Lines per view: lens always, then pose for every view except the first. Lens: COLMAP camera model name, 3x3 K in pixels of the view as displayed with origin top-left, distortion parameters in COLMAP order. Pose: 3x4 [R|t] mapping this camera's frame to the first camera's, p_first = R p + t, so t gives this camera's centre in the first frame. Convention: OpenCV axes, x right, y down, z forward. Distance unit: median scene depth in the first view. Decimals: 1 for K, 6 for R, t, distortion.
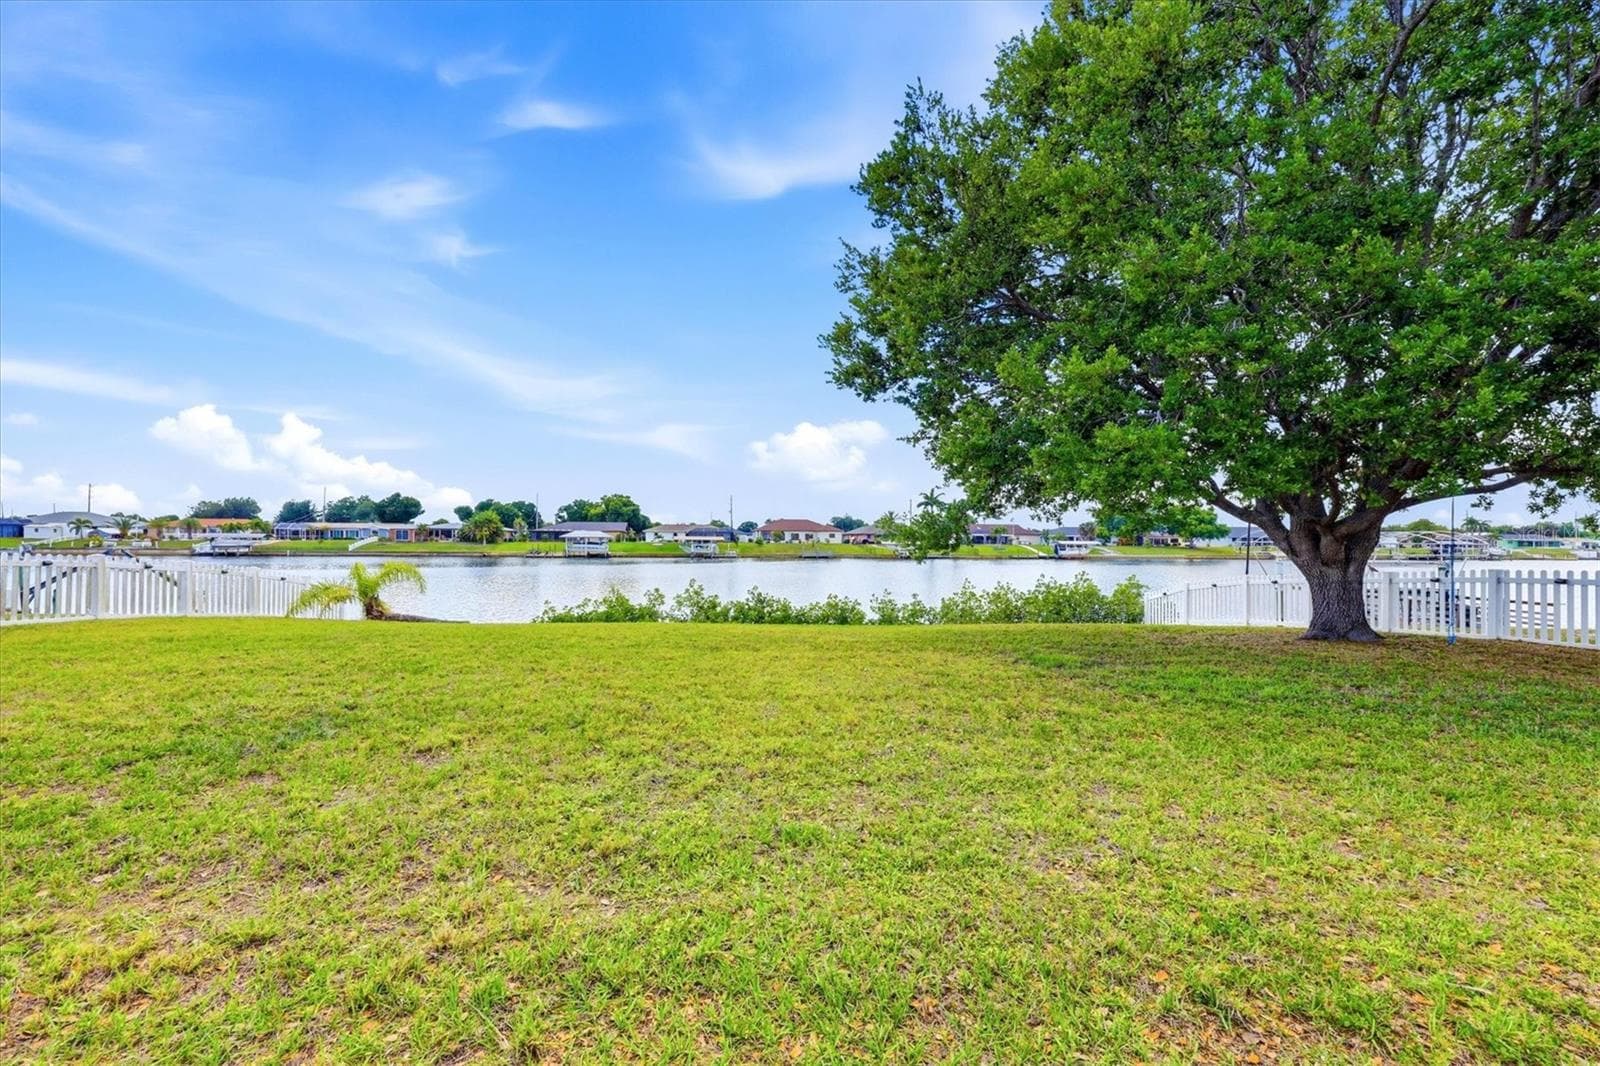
lens RADIAL K [[667.1, 0, 800.0], [0, 667.1, 533.0], [0, 0, 1]] dist [-0.000891, -0.000067]
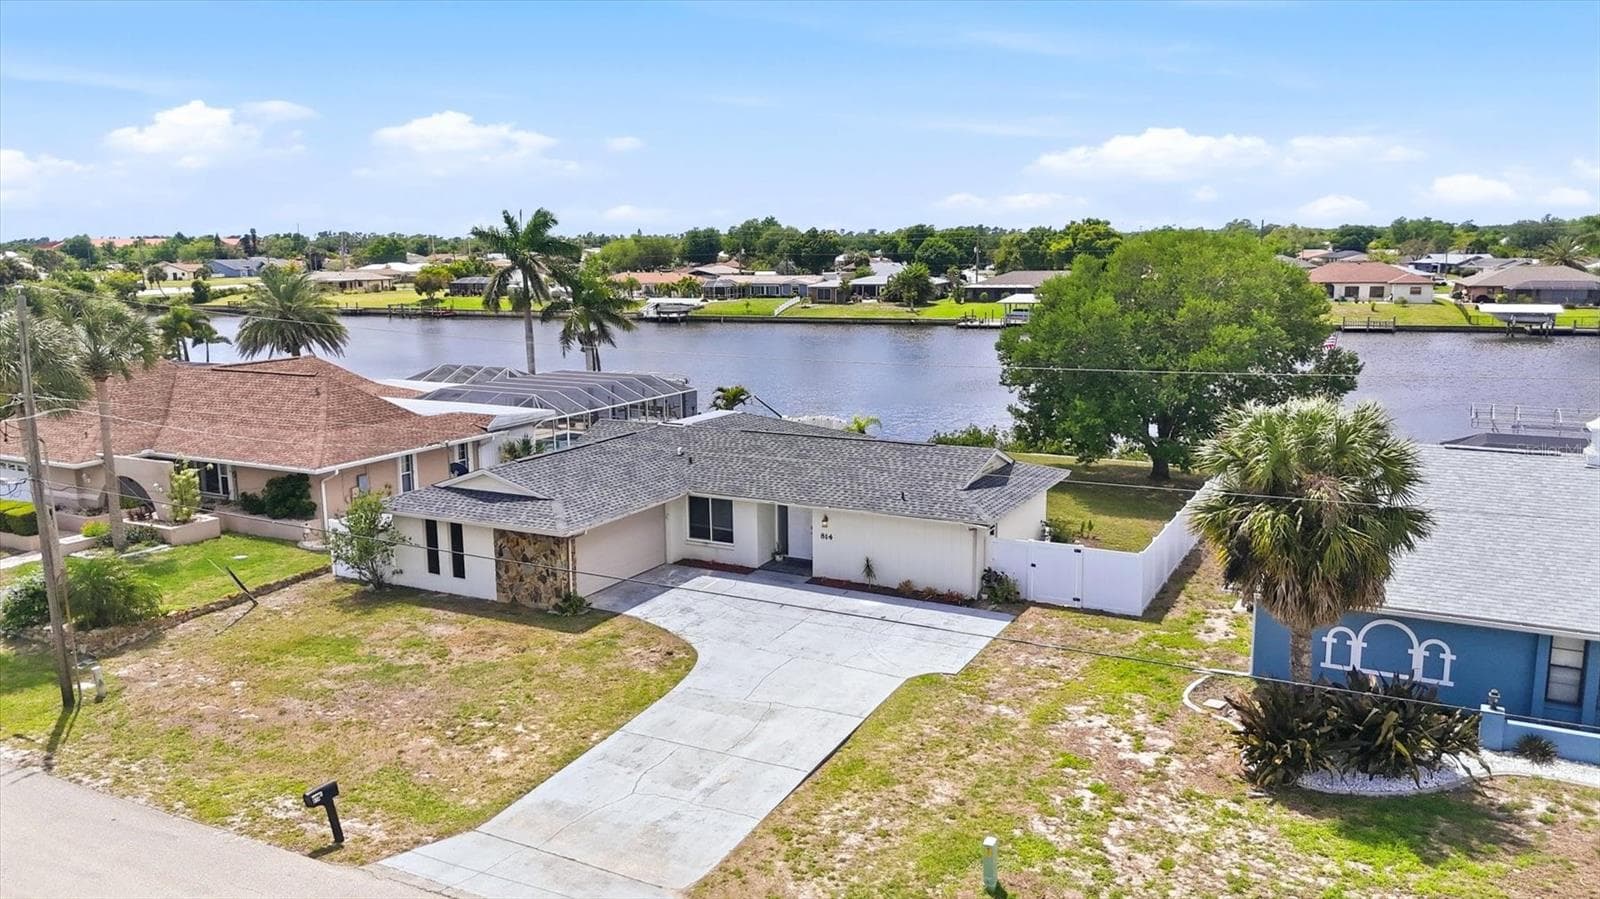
lens RADIAL K [[1181.7, 0, 800.0], [0, 1181.7, 449.5], [0, 0, 1]] dist [0.075594, -0.079196]
pose [[0.857989, 0.073697, -0.508354, 0.133964], [0.020290, 0.984020, 0.176900, -0.059735], [0.513267, -0.162093, 0.842783, -0.270095]]
